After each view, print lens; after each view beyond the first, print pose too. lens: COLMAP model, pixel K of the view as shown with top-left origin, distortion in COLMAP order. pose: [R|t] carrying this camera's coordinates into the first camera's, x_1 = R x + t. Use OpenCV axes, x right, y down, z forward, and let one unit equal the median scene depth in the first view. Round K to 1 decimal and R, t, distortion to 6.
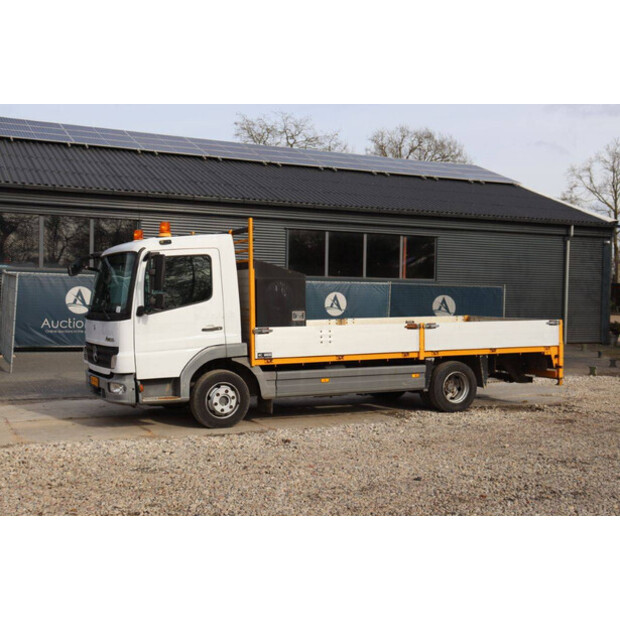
lens RADIAL K [[821.1, 0, 315.4], [0, 821.1, 311.9], [0, 0, 1]] dist [0.061744, 0.000000]
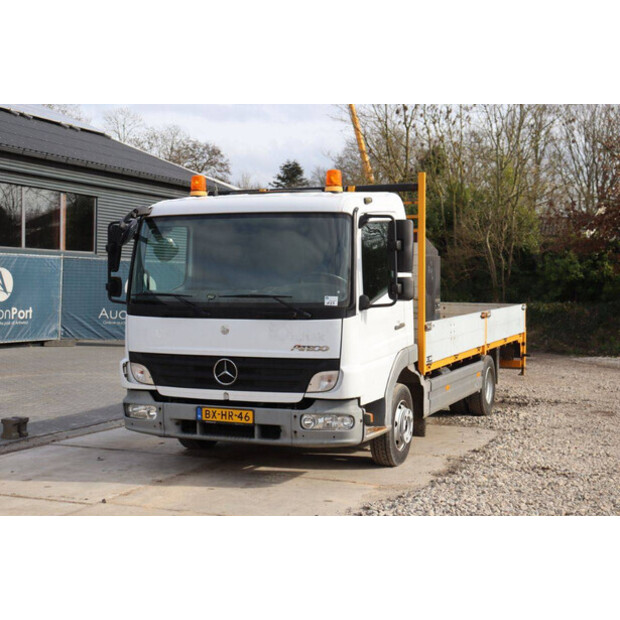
lens RADIAL K [[965.6, 0, 313.0], [0, 965.6, 305.1], [0, 0, 1]] dist [0.073114, 0.000000]
pose [[0.756750, -0.017375, 0.653473, -0.654524], [0.006339, 0.999795, 0.019243, -0.012874], [-0.653673, -0.010419, 0.756705, 0.378905]]
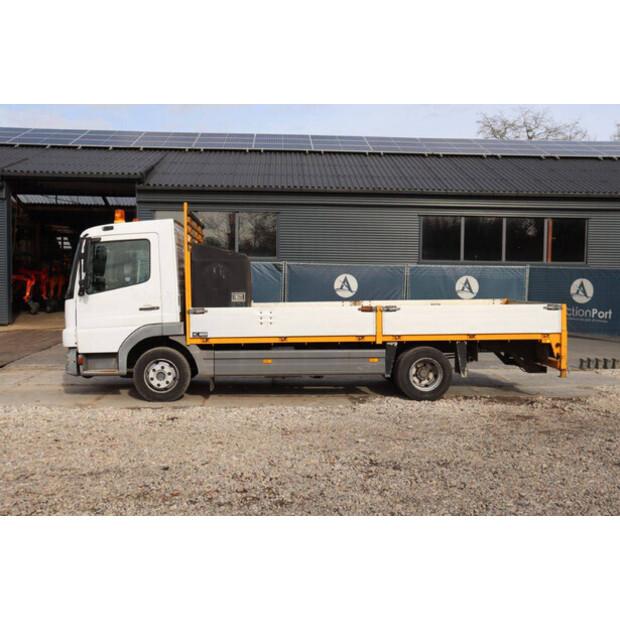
lens RADIAL K [[723.8, 0, 312.1], [0, 723.8, 305.5], [0, 0, 1]] dist [0.005547, 0.000000]
pose [[0.923417, 0.012005, -0.383611, 0.387320], [-0.006820, 0.999866, 0.014873, 0.001174], [0.383738, -0.011117, 0.923375, 0.193098]]
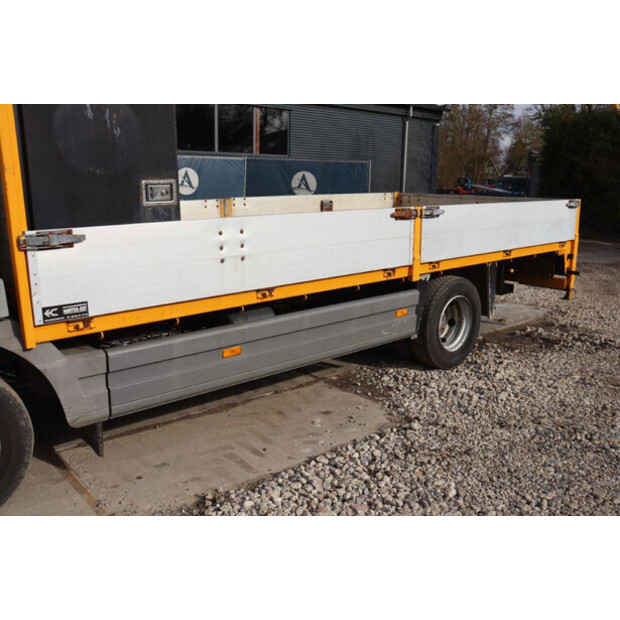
lens RADIAL K [[585.1, 0, 316.3], [0, 585.1, 309.9], [0, 0, 1]] dist [-0.072408, 0.000000]
pose [[0.964266, -0.055833, 0.258986, -0.021680], [0.003428, 0.980090, 0.198526, 0.004740], [-0.264913, -0.190545, 0.945259, 0.689178]]
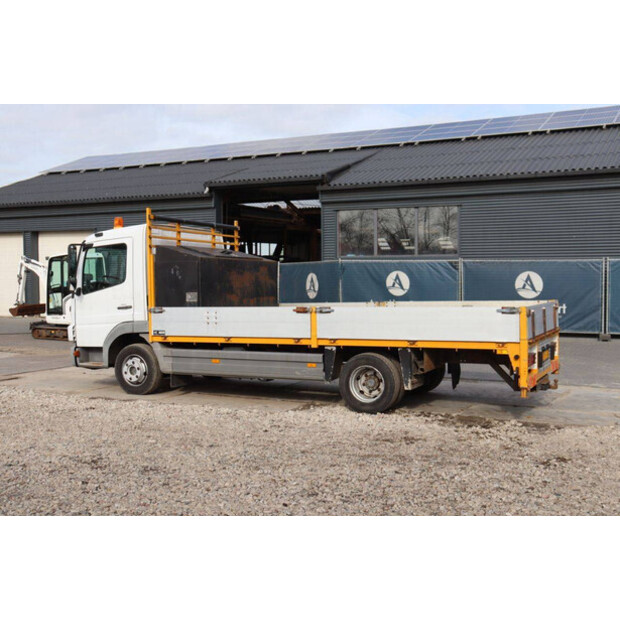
lens RADIAL K [[748.7, 0, 319.7], [0, 748.7, 298.2], [0, 0, 1]] dist [0.041423, 0.000000]
pose [[0.612071, 0.011198, -0.790724, 0.788707], [-0.005624, 0.999936, 0.009808, -0.003884], [0.790783, -0.001556, 0.612095, 0.515540]]
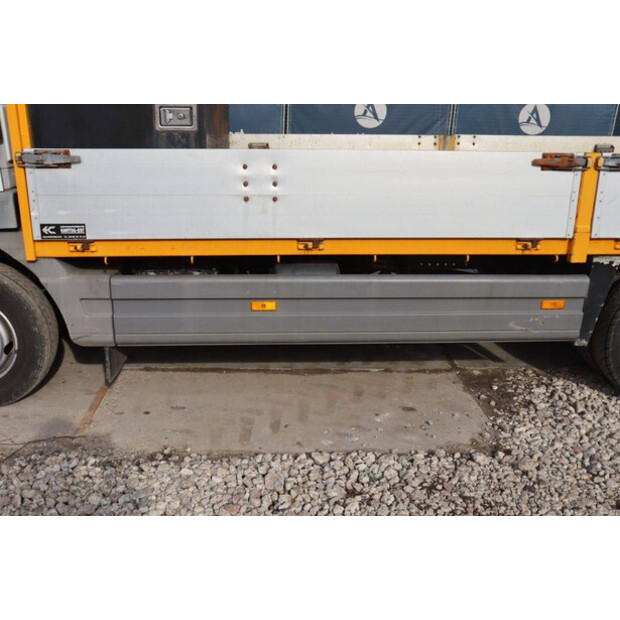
lens RADIAL K [[638.7, 0, 310.1], [0, 638.7, 308.6], [0, 0, 1]] dist [-0.037752, 0.000000]
pose [[0.926828, 0.128083, -0.352965, 0.123834], [-0.027850, 0.960882, 0.275553, 0.006868], [0.374452, -0.245560, 0.894140, 0.729288]]
